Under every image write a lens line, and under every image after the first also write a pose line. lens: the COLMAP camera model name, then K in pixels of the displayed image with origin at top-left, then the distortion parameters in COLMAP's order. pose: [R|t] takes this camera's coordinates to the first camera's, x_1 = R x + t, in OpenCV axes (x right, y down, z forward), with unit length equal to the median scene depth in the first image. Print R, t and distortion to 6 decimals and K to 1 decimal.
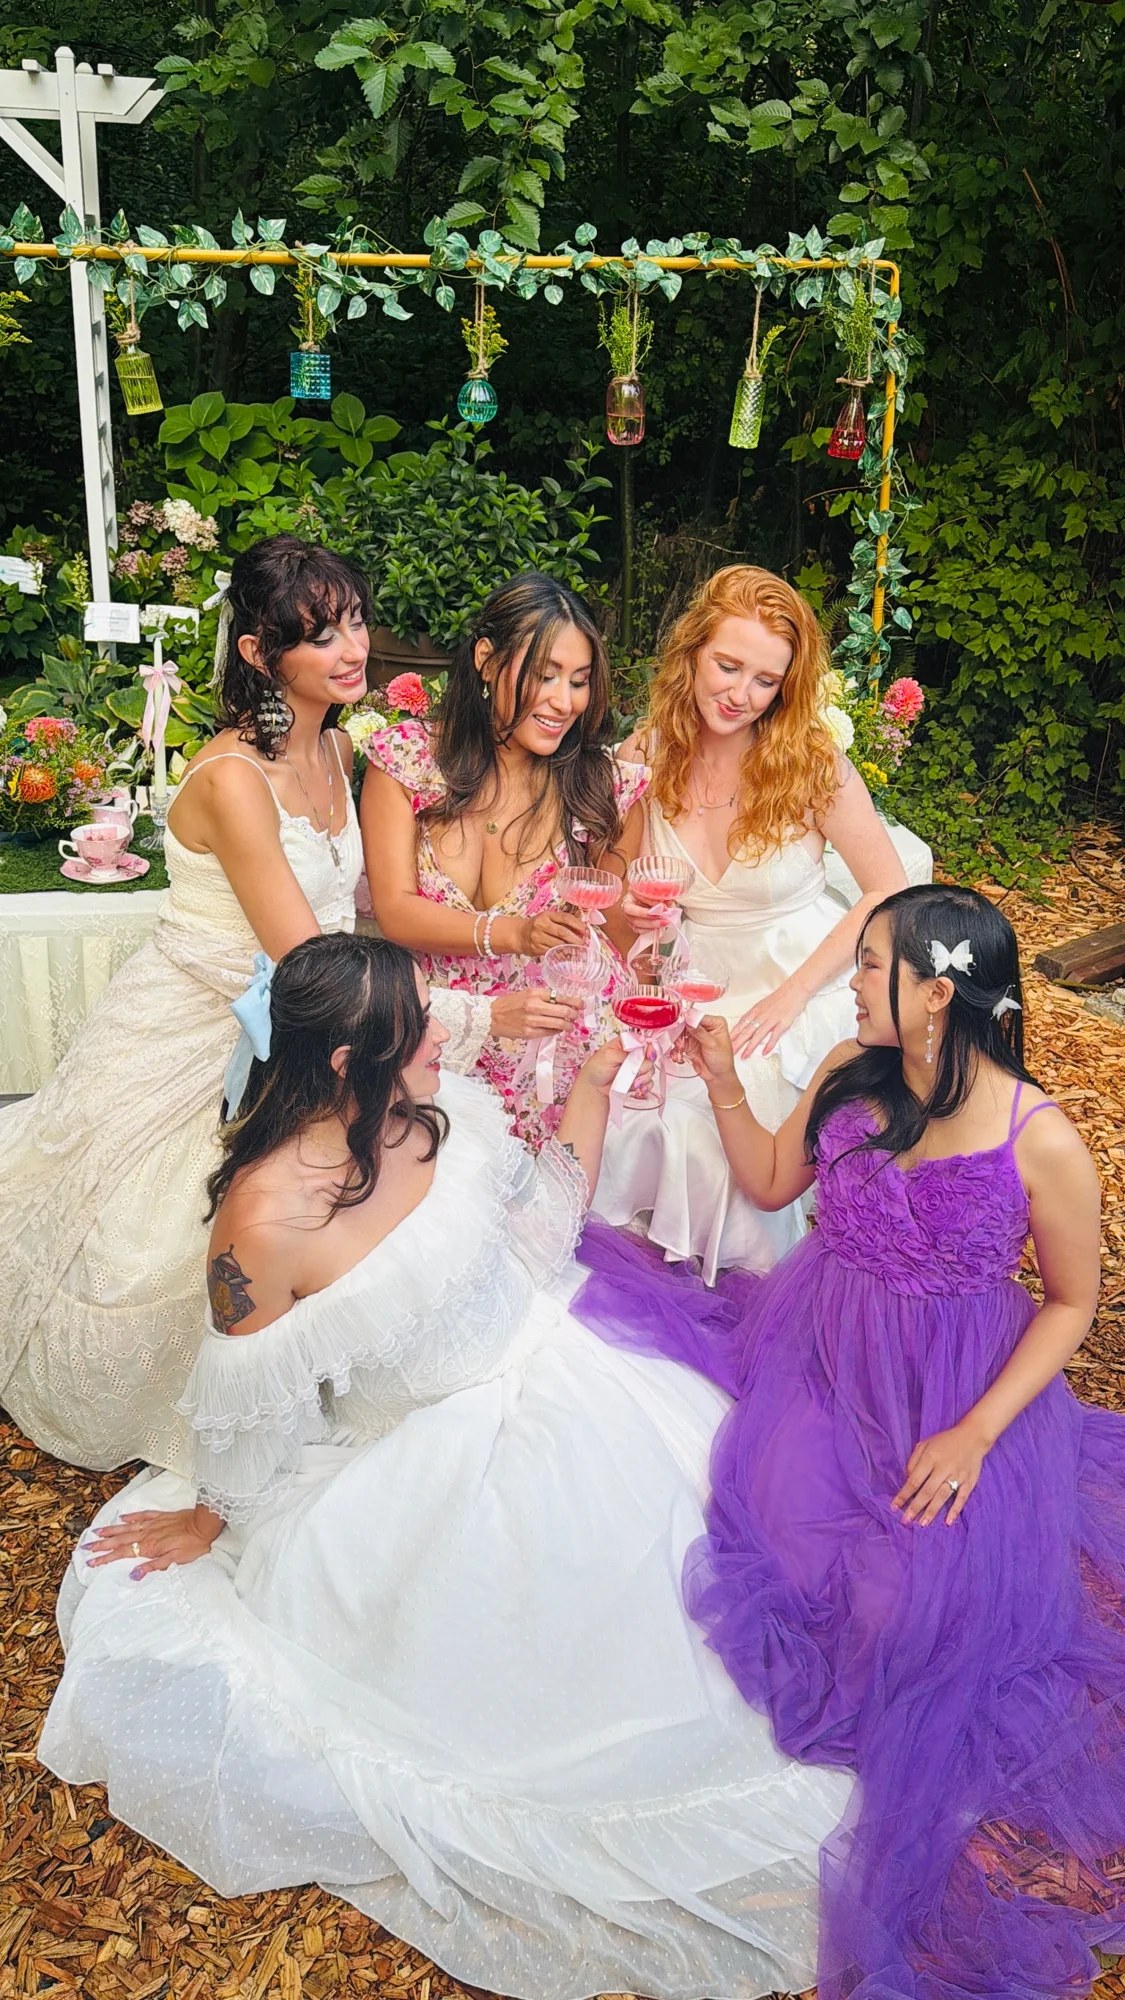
lens RADIAL K [[1661.3, 0, 562.5], [0, 1661.3, 1000.0], [0, 0, 1]] dist [0.063450, -0.106629]
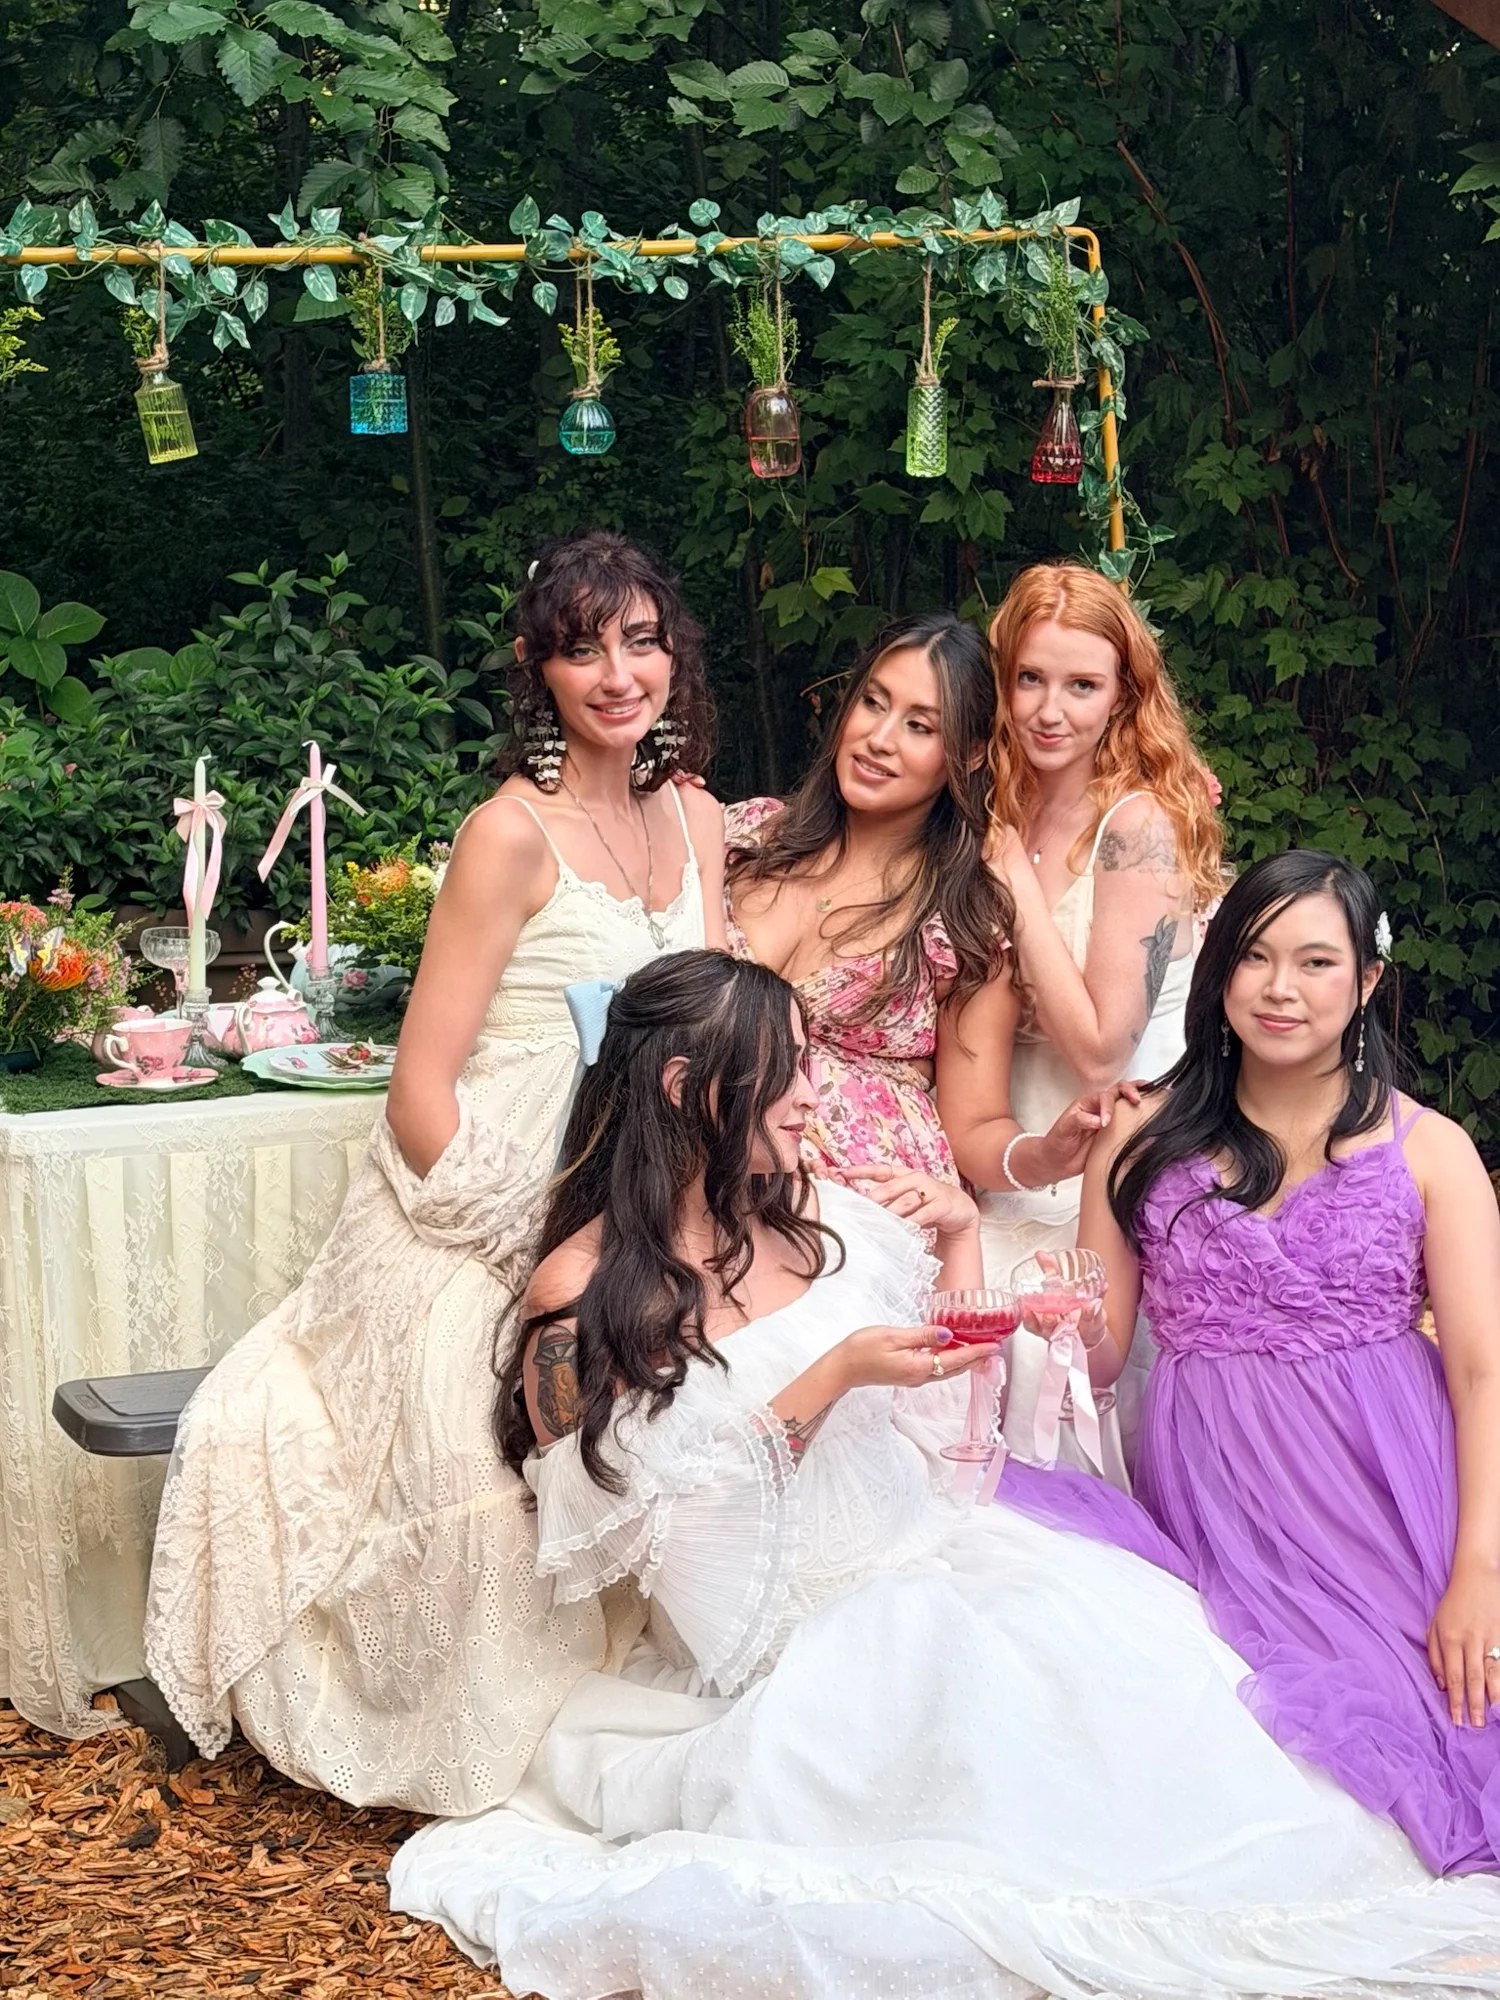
lens RADIAL K [[4064.4, 0, 634.5], [0, 4064.4, 1001.3], [0, 0, 1]] dist [0.195347, -0.001270]
pose [[0.978537, -0.088558, 0.186073, -0.376813], [0.137187, 0.953730, -0.267542, 0.353167], [-0.153771, 0.287326, 0.945409, -0.604432]]
